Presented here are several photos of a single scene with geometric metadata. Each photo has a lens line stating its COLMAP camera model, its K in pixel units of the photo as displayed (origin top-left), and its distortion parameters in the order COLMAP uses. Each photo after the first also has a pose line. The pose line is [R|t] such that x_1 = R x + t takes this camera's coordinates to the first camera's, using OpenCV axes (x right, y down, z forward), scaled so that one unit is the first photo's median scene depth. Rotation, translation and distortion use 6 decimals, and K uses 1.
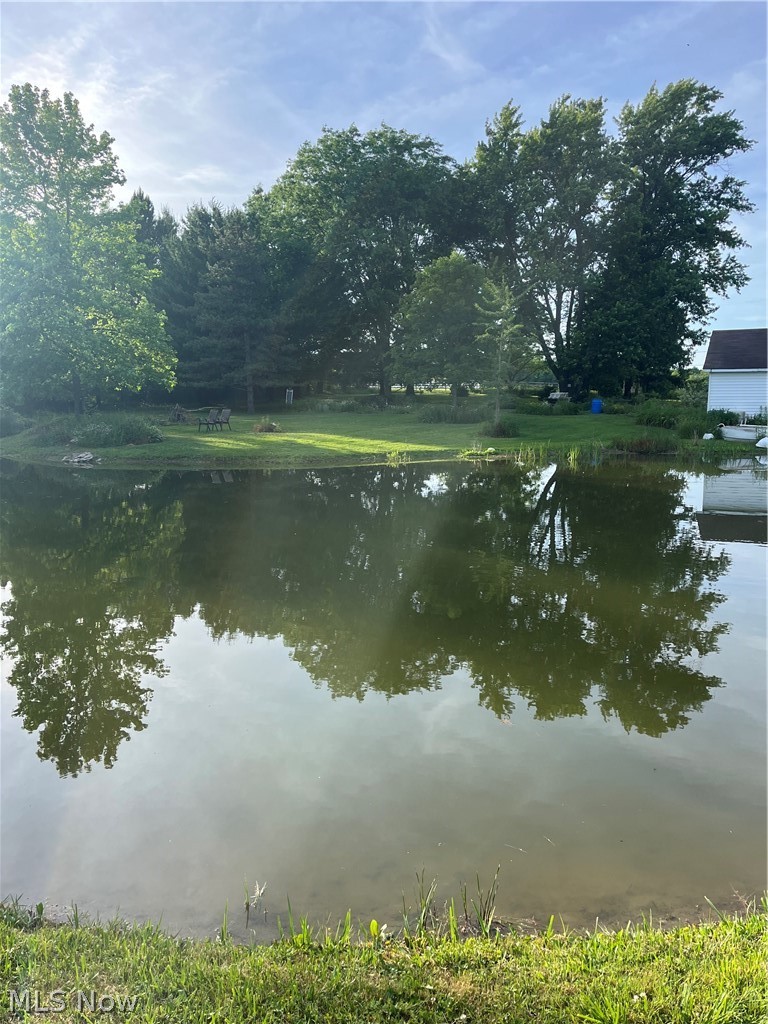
lens RADIAL K [[779.7, 0, 385.0], [0, 779.7, 513.0], [0, 0, 1]] dist [0.070279, -0.091293]
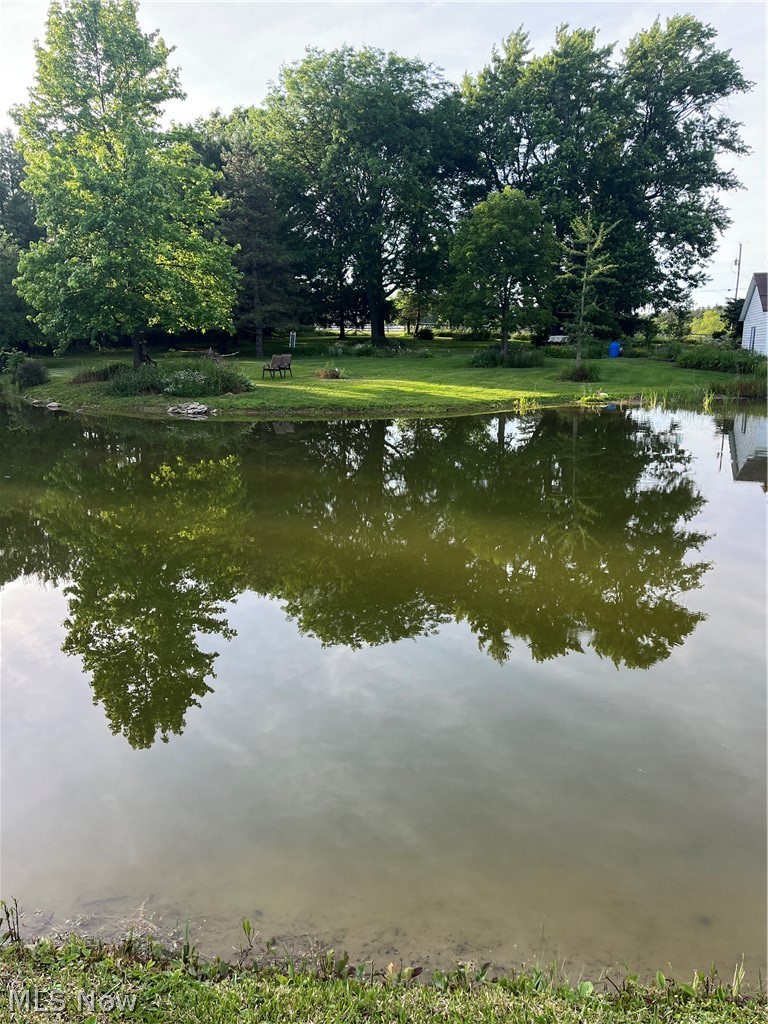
lens RADIAL K [[779.7, 0, 380.0], [0, 779.7, 514.8], [0, 0, 1]] dist [0.070279, -0.091293]
pose [[0.991814, -0.027972, 0.124590, -0.193716], [0.018922, 0.997135, 0.073238, -0.006841], [-0.126282, -0.070281, 0.989502, 0.042678]]
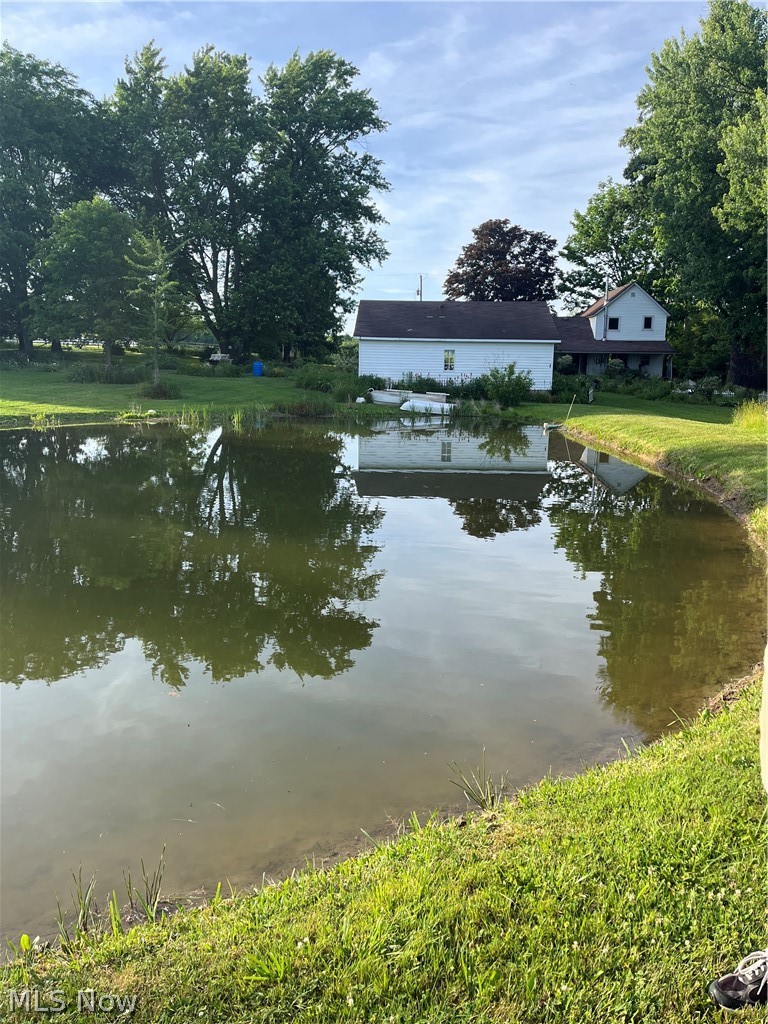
lens RADIAL K [[779.7, 0, 382.4], [0, 779.7, 515.3], [0, 0, 1]] dist [0.070279, -0.091293]
pose [[0.915159, -0.056893, 0.399057, 0.002781], [0.036941, 0.997661, 0.057519, 0.000081], [-0.401396, -0.037897, 0.915120, 0.002719]]
